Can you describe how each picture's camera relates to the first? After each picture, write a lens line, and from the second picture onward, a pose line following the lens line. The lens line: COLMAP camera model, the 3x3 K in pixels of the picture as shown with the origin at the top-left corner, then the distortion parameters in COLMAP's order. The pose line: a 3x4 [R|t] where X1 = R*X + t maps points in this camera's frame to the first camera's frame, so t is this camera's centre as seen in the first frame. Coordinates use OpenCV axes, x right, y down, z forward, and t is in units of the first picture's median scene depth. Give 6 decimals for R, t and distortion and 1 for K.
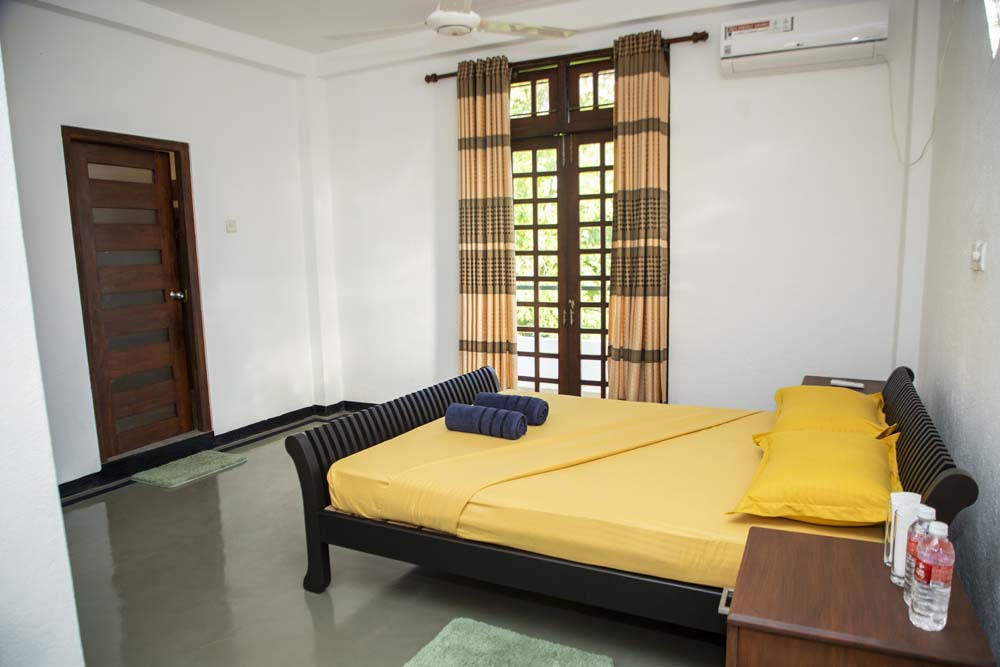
lens RADIAL K [[696.9, 0, 500.0], [0, 696.9, 333.5], [0, 0, 1]] dist [-0.032652, -0.002066]
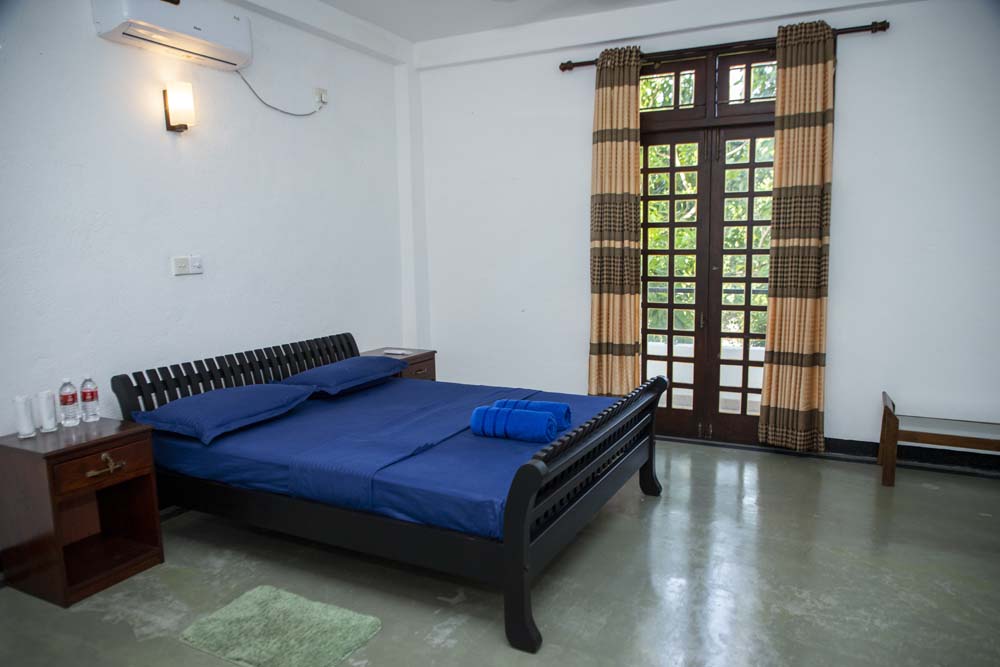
lens RADIAL K [[666.5, 0, 516.2], [0, 666.5, 318.7], [0, 0, 1]] dist [-0.003812, -0.000553]
pose [[0.999256, 0.015283, 0.035420, -0.199711], [-0.014720, 0.999762, -0.016109, -0.006532], [-0.035658, 0.015576, 0.999243, 0.097298]]
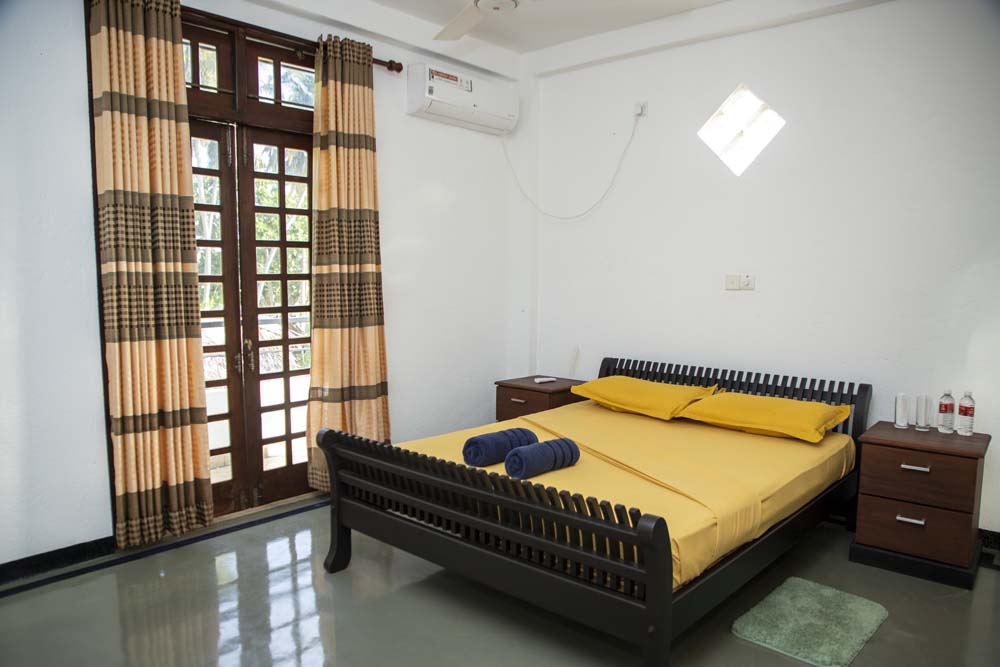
lens RADIAL K [[696.9, 0, 500.0], [0, 696.9, 333.5], [0, 0, 1]] dist [-0.032652, -0.002066]
pose [[0.251815, -0.063455, 0.965693, -0.580420], [0.112559, 0.992996, 0.035898, -0.051348], [-0.961207, 0.099658, 0.257193, 0.538698]]
